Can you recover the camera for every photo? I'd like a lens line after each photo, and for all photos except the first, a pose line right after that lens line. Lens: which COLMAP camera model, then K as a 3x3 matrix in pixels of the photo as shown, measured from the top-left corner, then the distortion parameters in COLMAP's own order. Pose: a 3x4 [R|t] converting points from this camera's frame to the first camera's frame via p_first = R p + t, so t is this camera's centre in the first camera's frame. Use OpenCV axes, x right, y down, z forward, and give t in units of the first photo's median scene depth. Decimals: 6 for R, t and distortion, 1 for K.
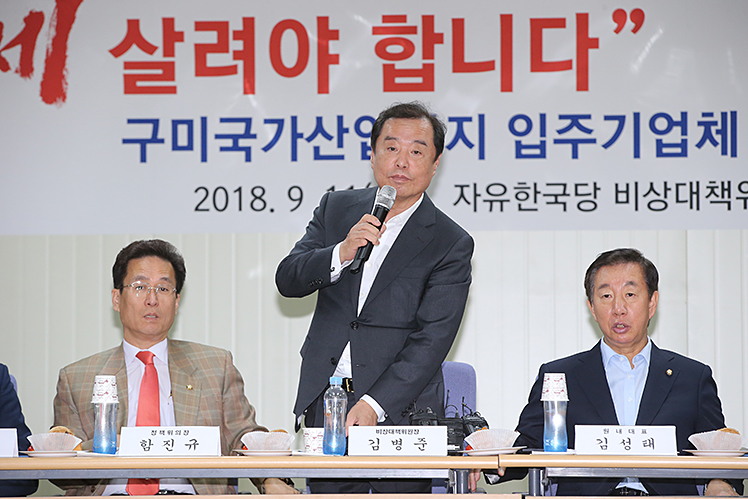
lens RADIAL K [[3488.7, 0, 371.7], [0, 3488.7, 252.2], [0, 0, 1]] dist [0.913309, 0.000000]
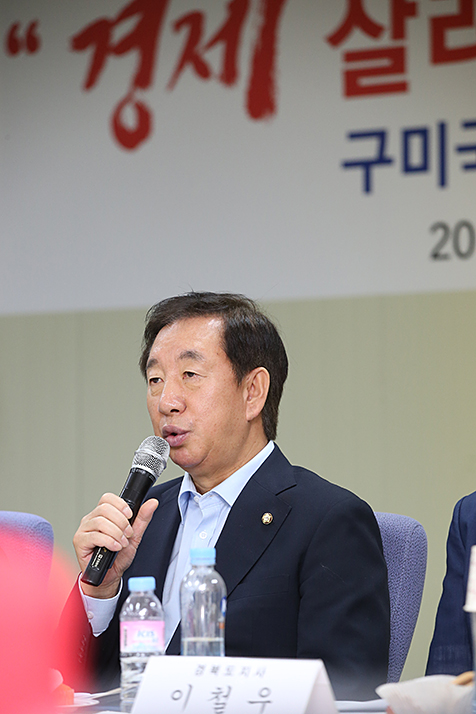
lens RADIAL K [[3203.3, 0, 234.3], [0, 3203.3, 355.7], [0, 0, 1]] dist [0.767793, 0.000000]
pose [[0.856042, -0.026354, -0.516235, 0.245874], [0.030580, 0.999532, -0.000317, 0.006522], [0.516002, -0.015515, 0.856447, 0.431377]]
